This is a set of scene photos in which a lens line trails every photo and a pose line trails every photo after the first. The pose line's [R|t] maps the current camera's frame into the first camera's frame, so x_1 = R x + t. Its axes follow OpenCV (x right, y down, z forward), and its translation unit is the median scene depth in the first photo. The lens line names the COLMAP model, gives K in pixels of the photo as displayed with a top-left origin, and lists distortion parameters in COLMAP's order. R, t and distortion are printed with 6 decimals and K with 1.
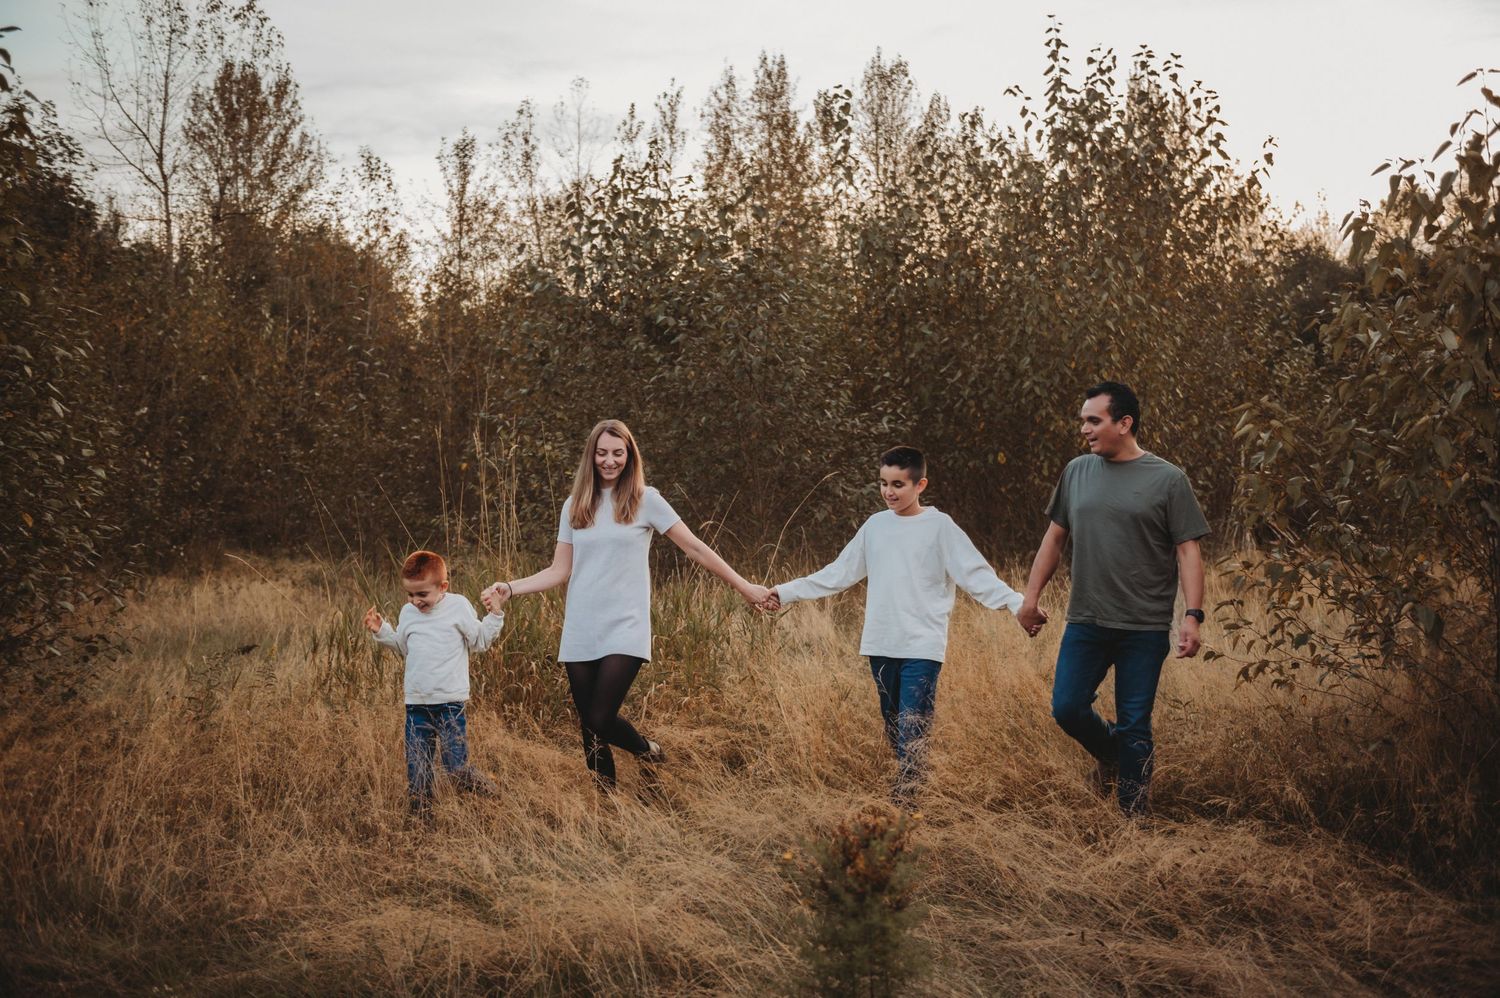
lens RADIAL K [[1785.5, 0, 744.7], [0, 1785.5, 496.7], [0, 0, 1]] dist [-0.008190, 0.000000]
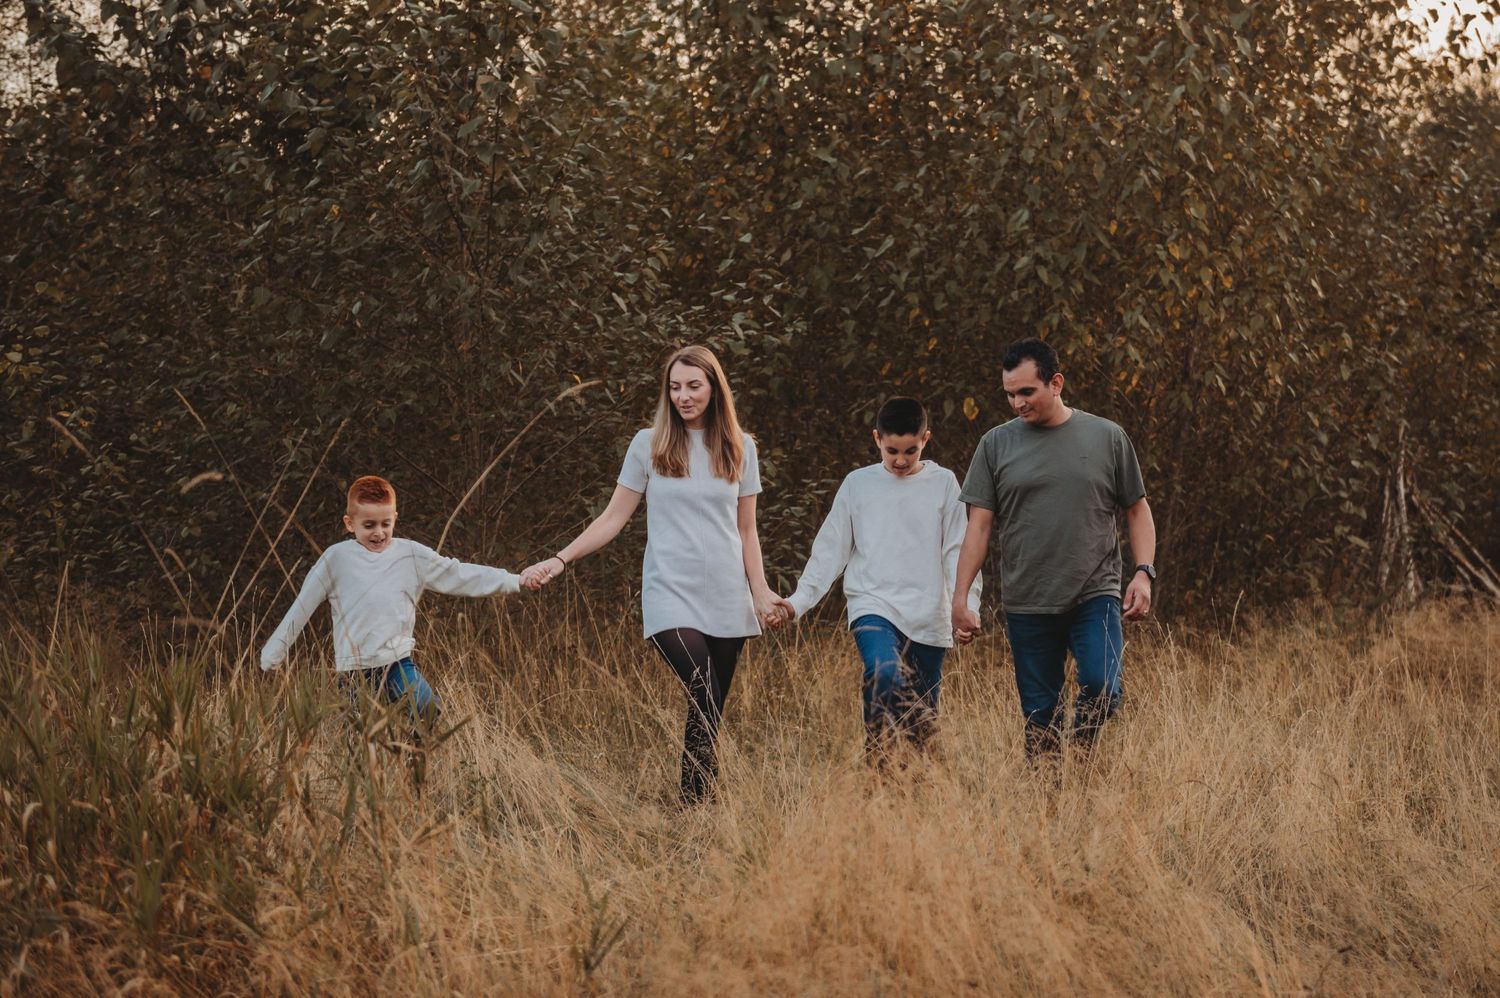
lens RADIAL K [[2607.4, 0, 750.7], [0, 2607.4, 500.5], [0, 0, 1]] dist [-0.013824, 0.000000]
pose [[0.997237, 0.016206, 0.072490, 0.029120], [-0.015834, 0.999858, -0.005700, 0.009491], [-0.072572, 0.004537, 0.997353, 0.270291]]
